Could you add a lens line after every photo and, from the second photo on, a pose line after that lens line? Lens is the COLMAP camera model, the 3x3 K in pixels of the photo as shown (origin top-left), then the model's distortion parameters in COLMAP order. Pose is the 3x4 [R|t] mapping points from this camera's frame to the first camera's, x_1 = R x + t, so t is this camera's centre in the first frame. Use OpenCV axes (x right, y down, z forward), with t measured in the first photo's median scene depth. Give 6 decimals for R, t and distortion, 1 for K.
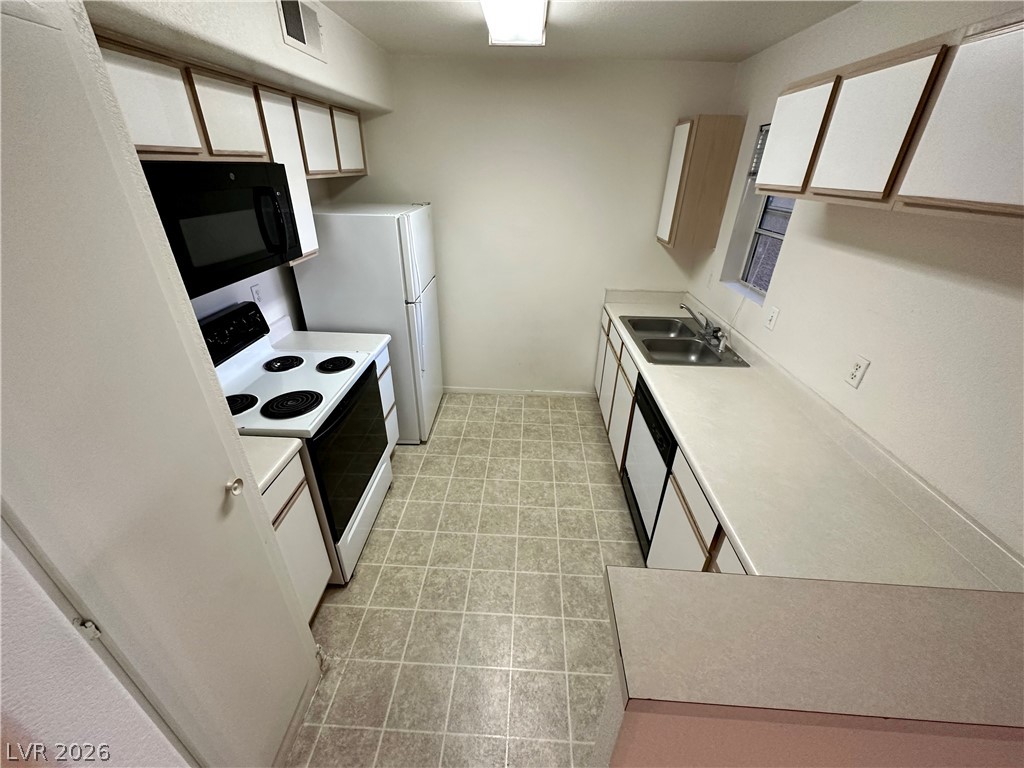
lens RADIAL K [[408.2, 0, 514.1], [0, 408.2, 384.4], [0, 0, 1]] dist [-0.002092, 0.000655]
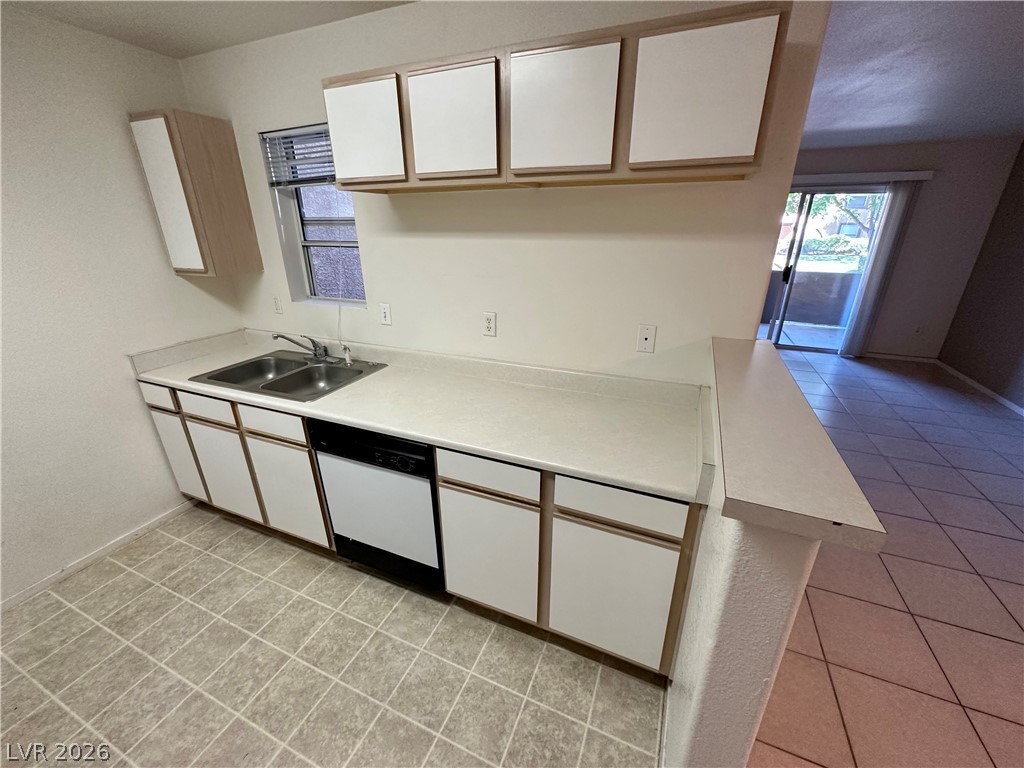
lens RADIAL K [[408.2, 0, 512.6], [0, 408.2, 384.7], [0, 0, 1]] dist [-0.002092, 0.000655]
pose [[0.353731, -0.363493, 0.861828, -0.187513], [0.451237, 0.873404, 0.183169, -0.043583], [-0.819304, 0.324096, 0.472972, 0.264198]]
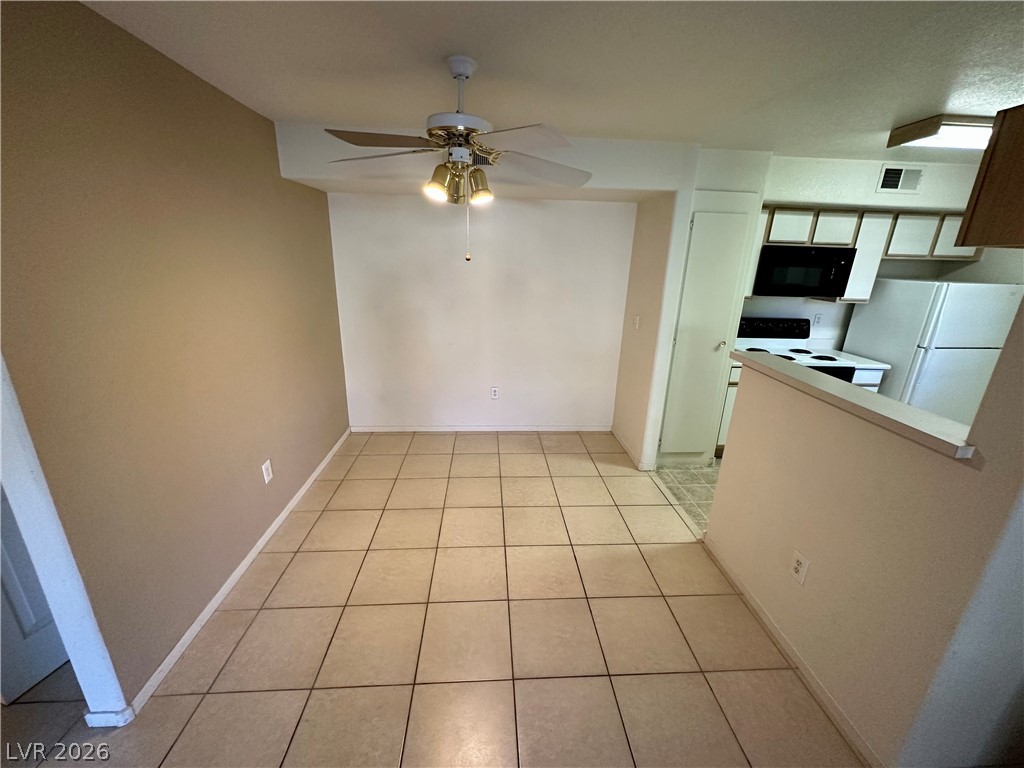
lens RADIAL K [[408.2, 0, 513.8], [0, 408.2, 383.4], [0, 0, 1]] dist [-0.002092, 0.000655]
pose [[0.105697, 0.279555, -0.954294, 0.919905], [-0.493407, 0.847945, 0.193751, 0.299216], [0.863352, 0.450377, 0.227560, -0.379977]]
